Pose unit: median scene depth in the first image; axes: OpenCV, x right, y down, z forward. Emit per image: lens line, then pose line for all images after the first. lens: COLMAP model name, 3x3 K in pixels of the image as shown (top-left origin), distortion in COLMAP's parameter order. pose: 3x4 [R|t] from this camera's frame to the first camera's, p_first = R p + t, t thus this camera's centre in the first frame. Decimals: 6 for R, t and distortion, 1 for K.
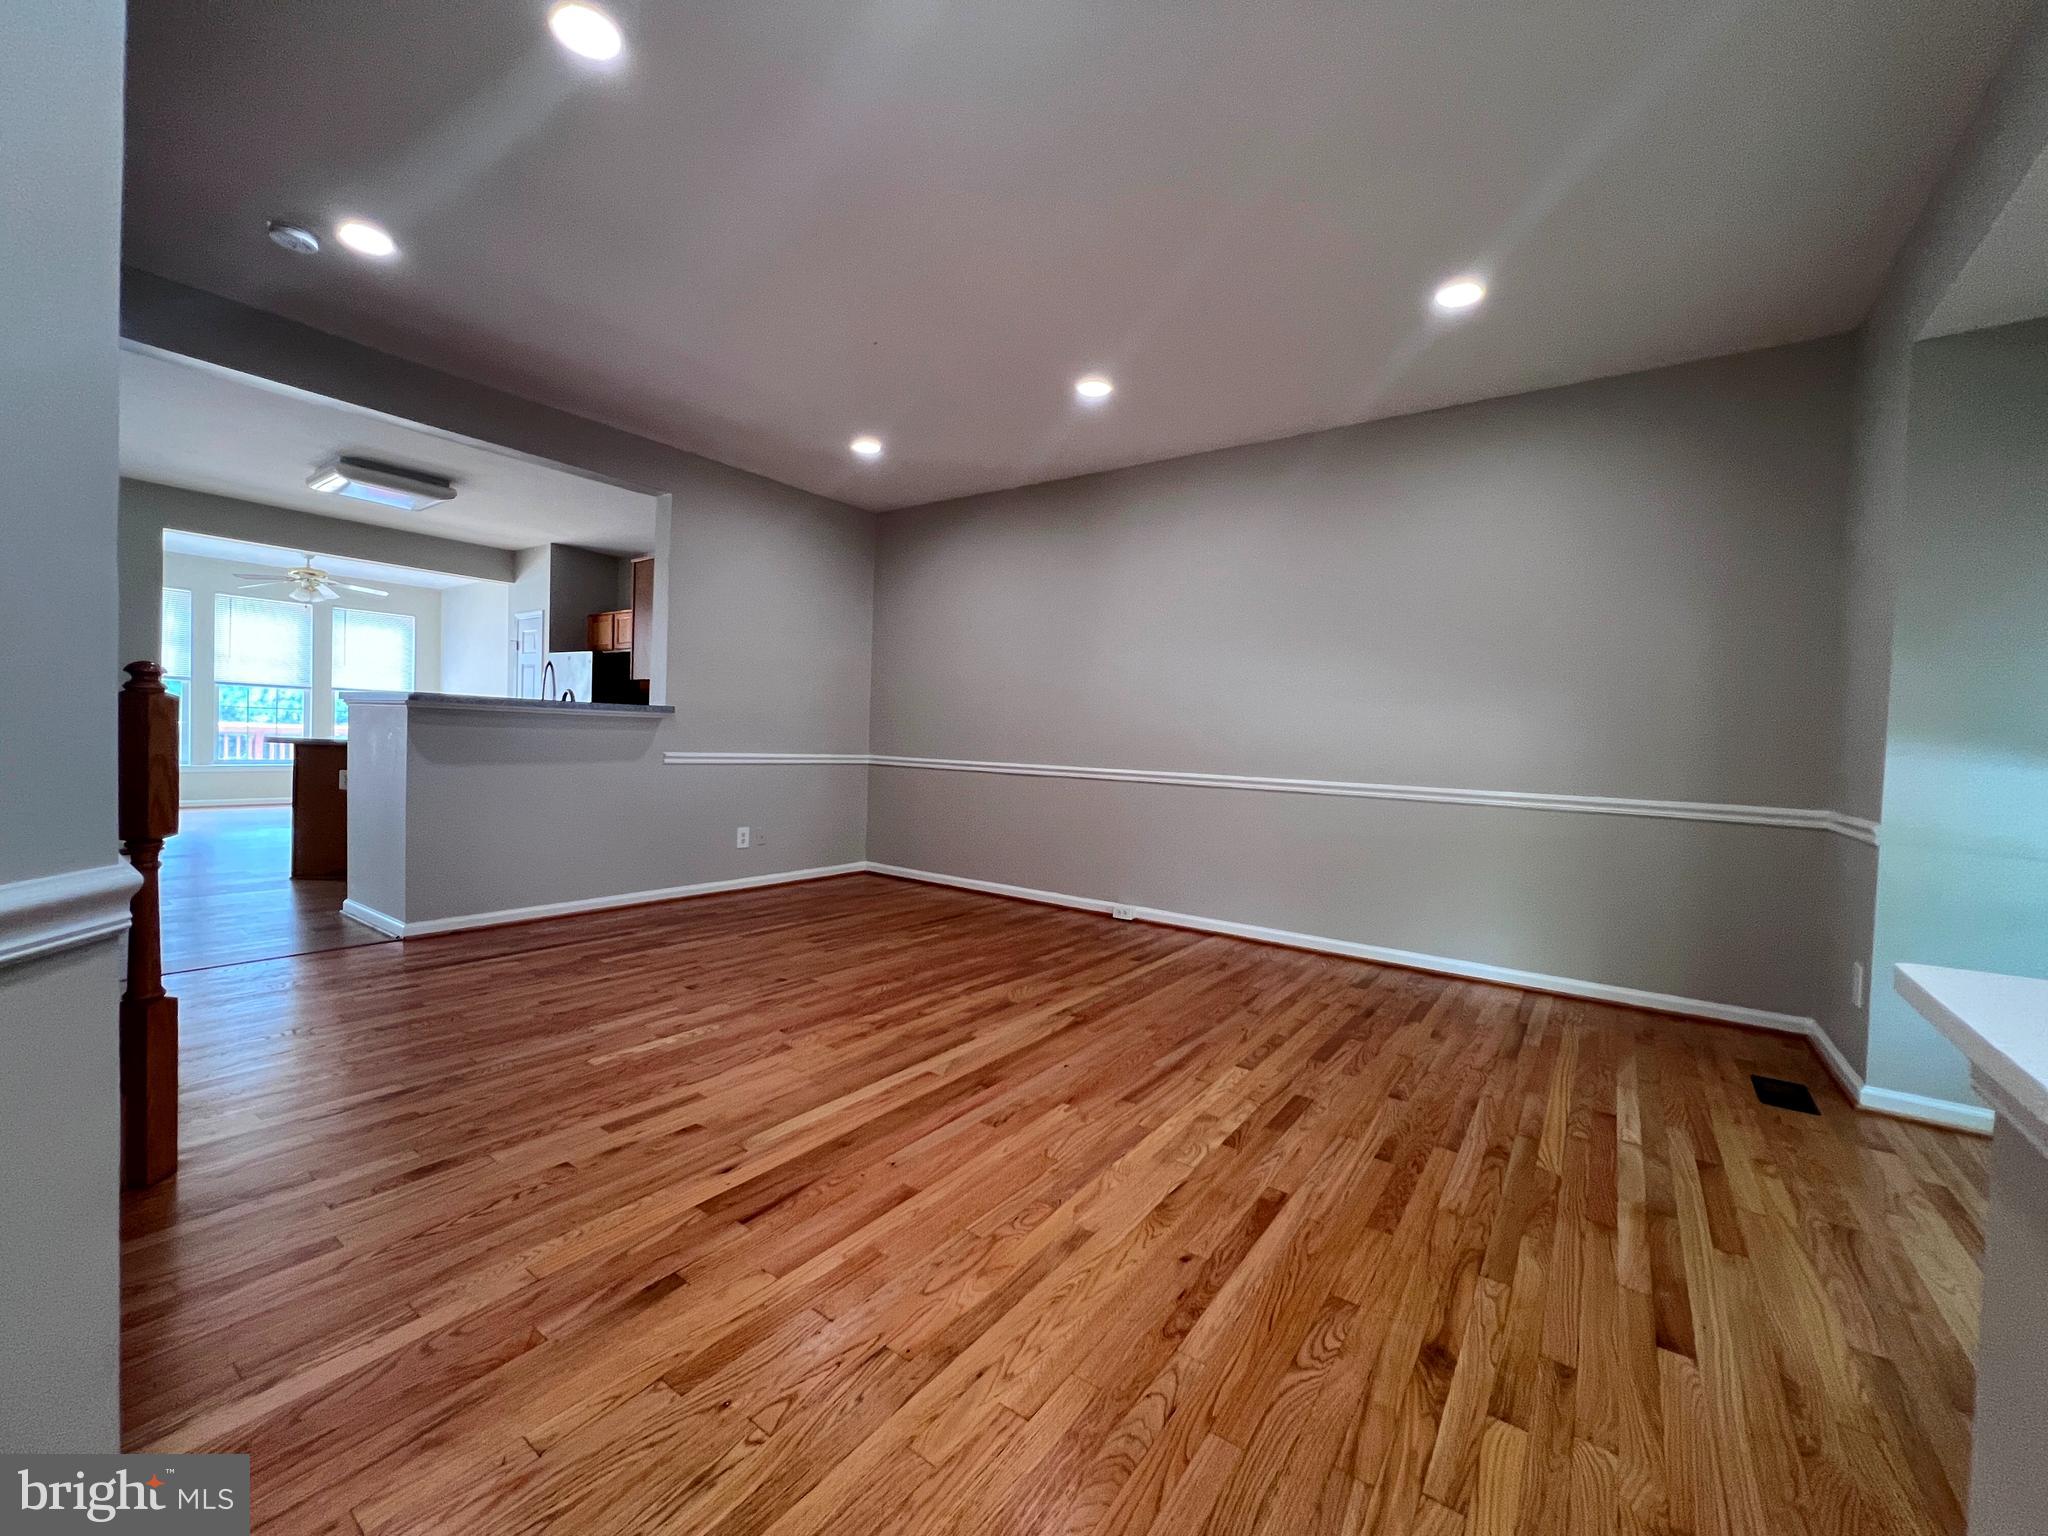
lens RADIAL K [[817.3, 0, 1018.1], [0, 817.3, 774.8], [0, 0, 1]] dist [-0.002621, 0.000264]
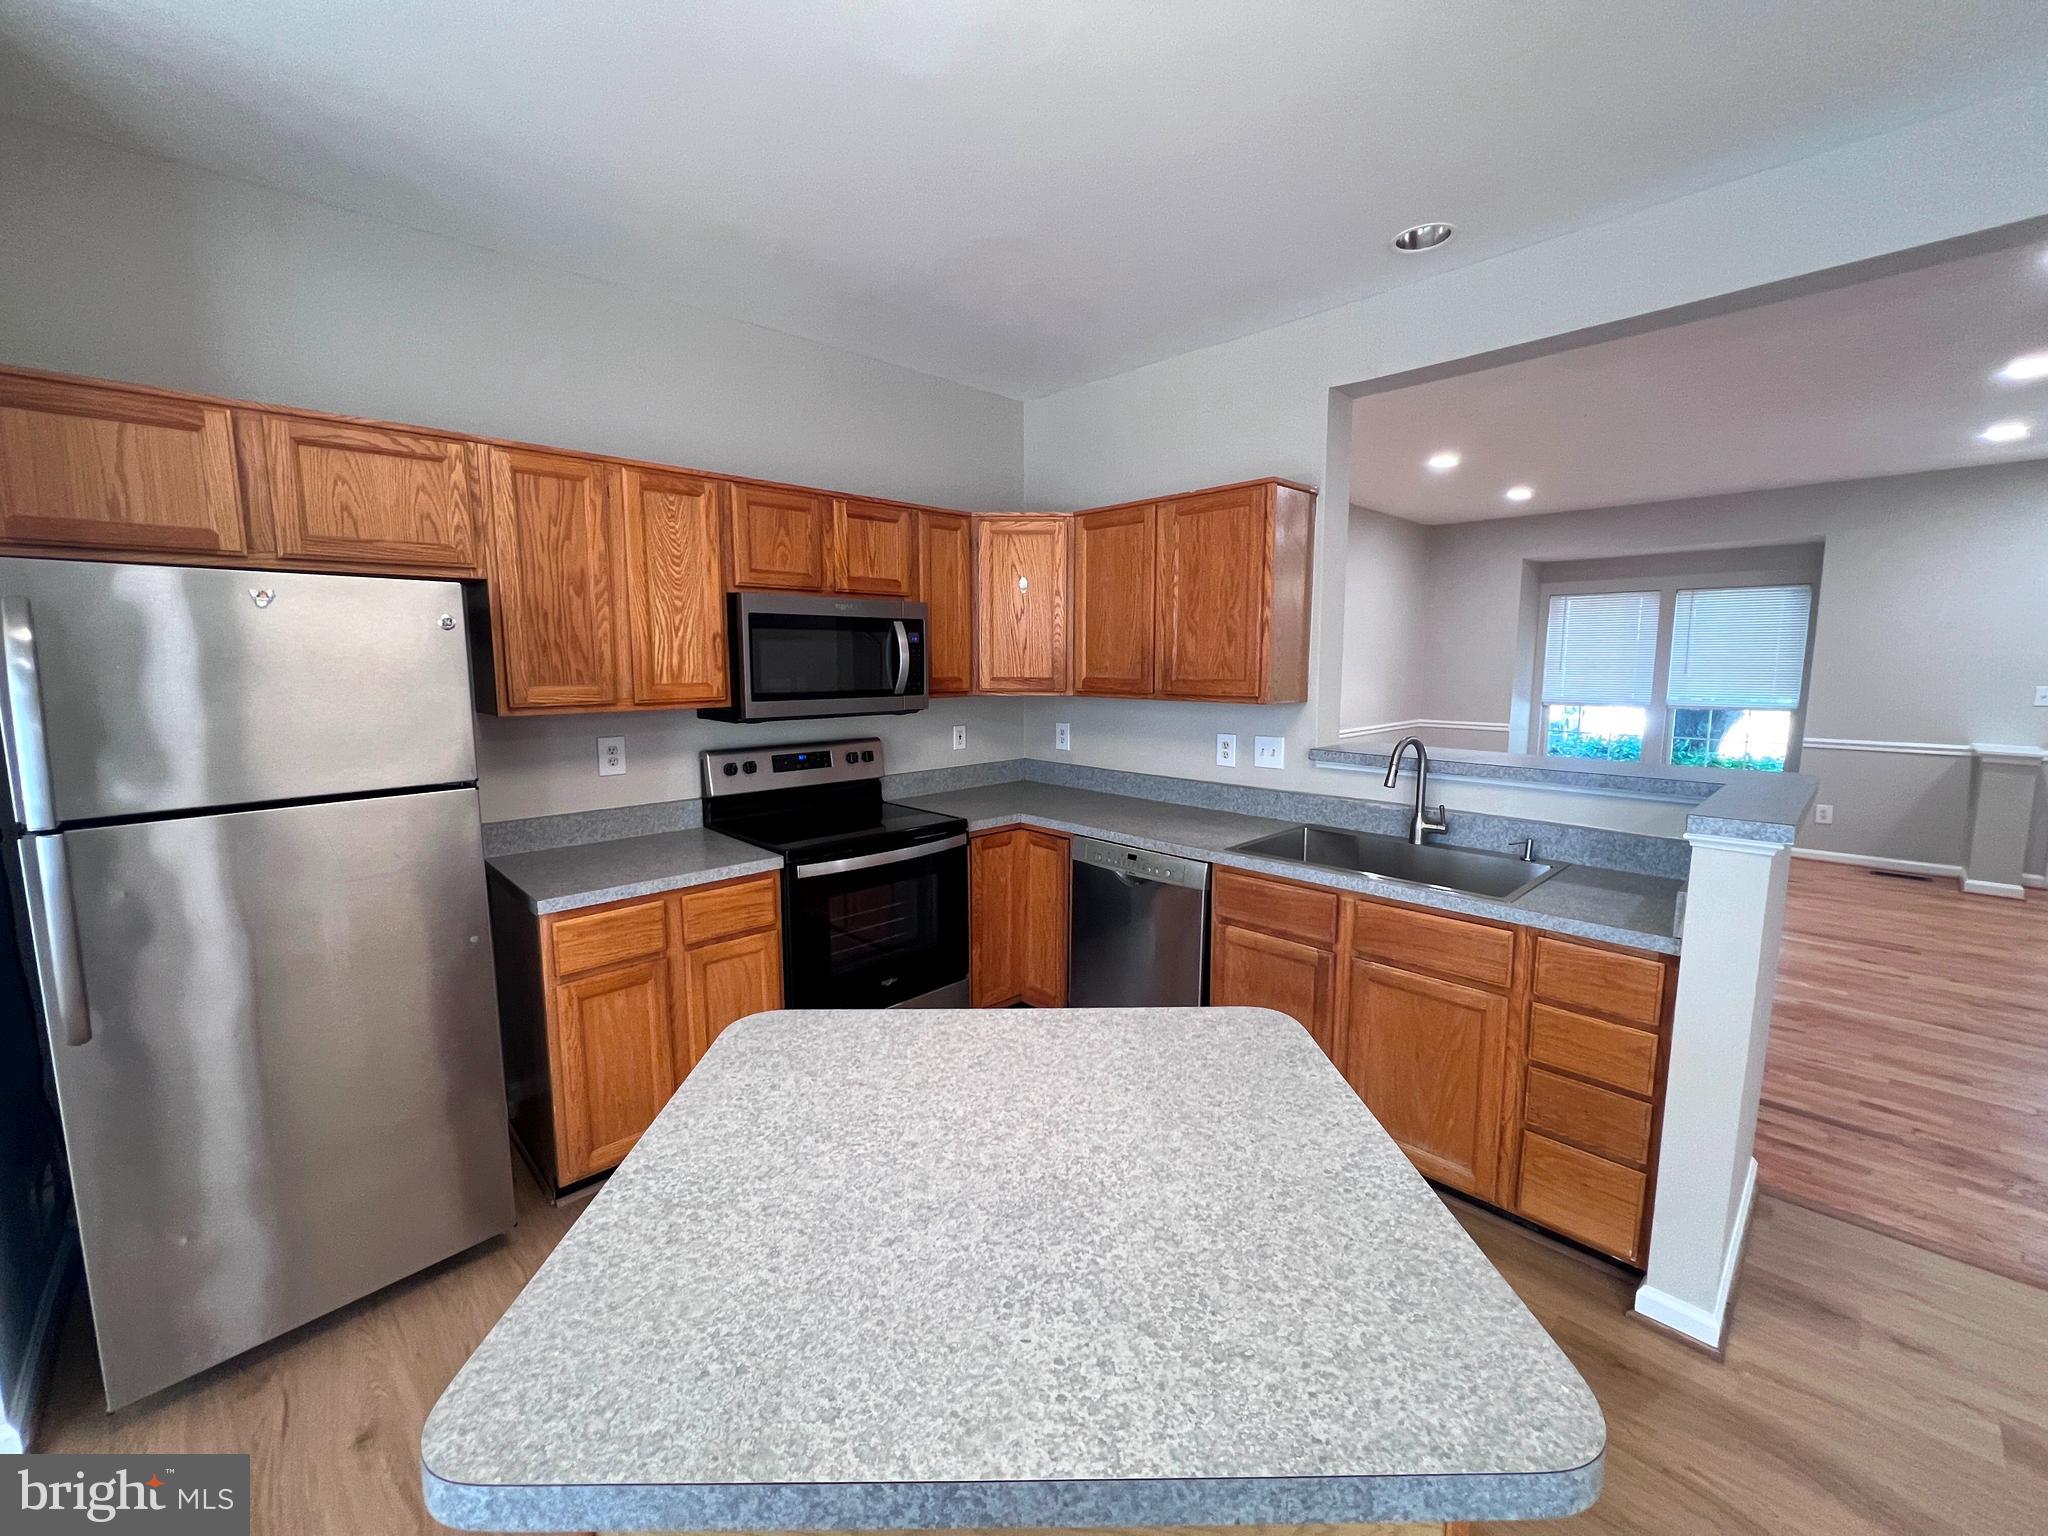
lens RADIAL K [[828.5, 0, 1021.9], [0, 828.5, 759.3], [0, 0, 1]] dist [-0.002243, 0.001294]
pose [[0.174689, -0.153700, 0.972553, -1.638674], [0.046766, 0.987922, 0.147729, -0.256066], [-0.983512, 0.019676, 0.179767, 1.663947]]
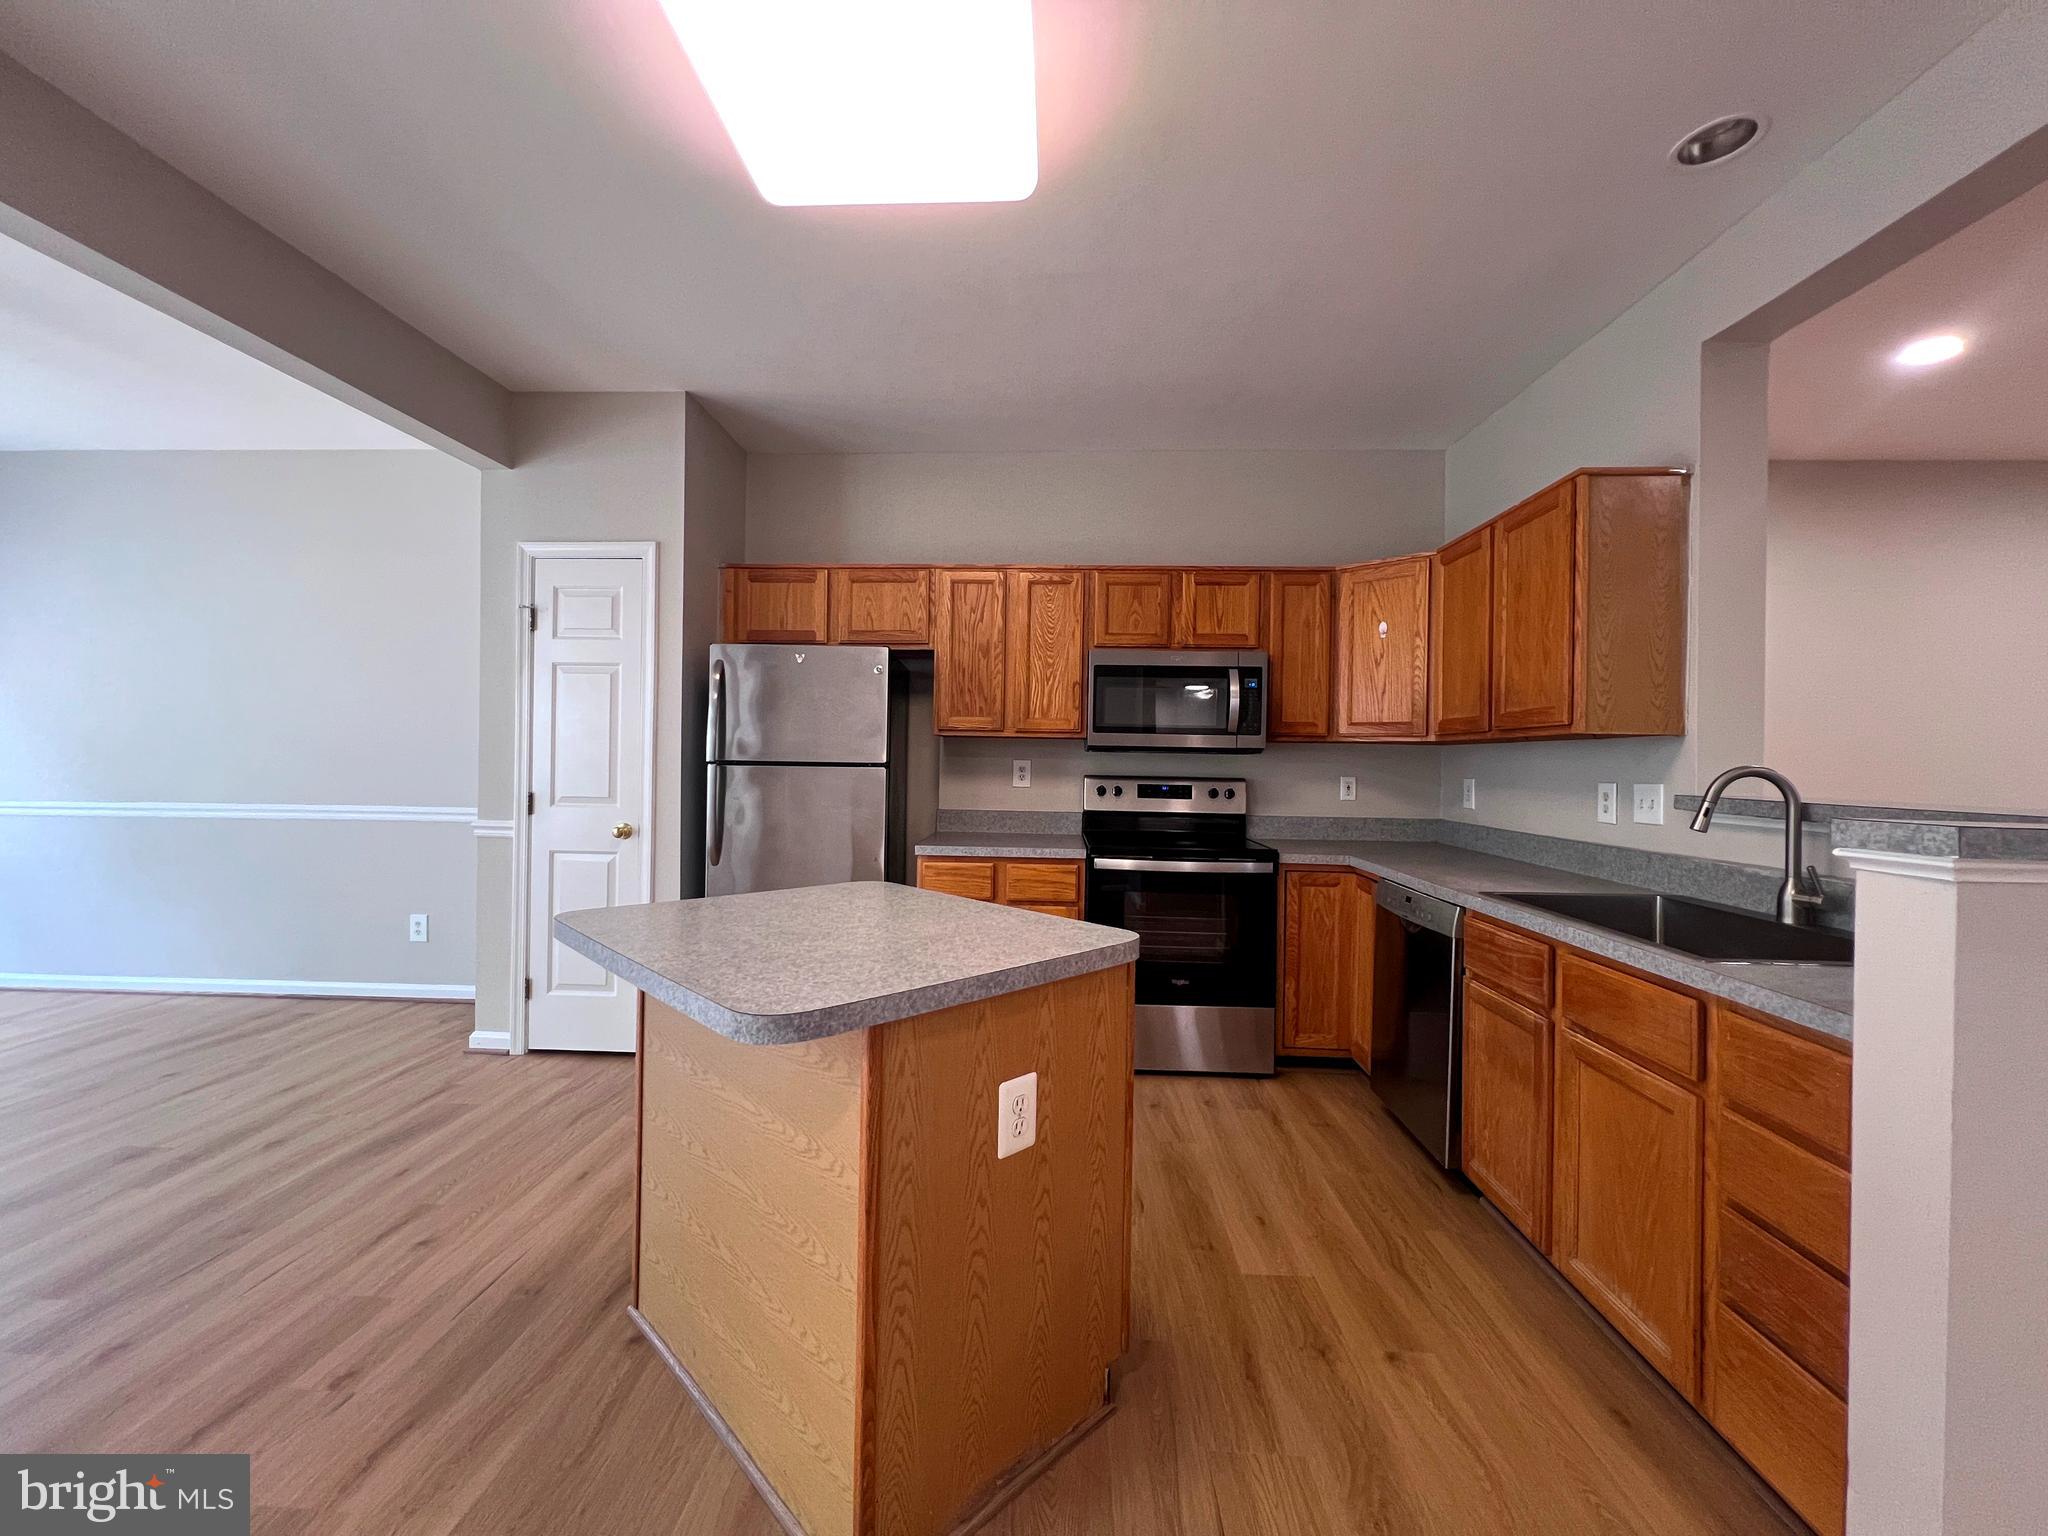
lens RADIAL K [[828.5, 0, 1014.4], [0, 828.5, 762.7], [0, 0, 1]] dist [-0.002243, 0.001294]
pose [[0.838564, -0.018459, 0.544491, -1.539844], [0.030614, 0.999443, -0.013265, -0.149577], [-0.543943, 0.027792, 0.838662, 1.218287]]
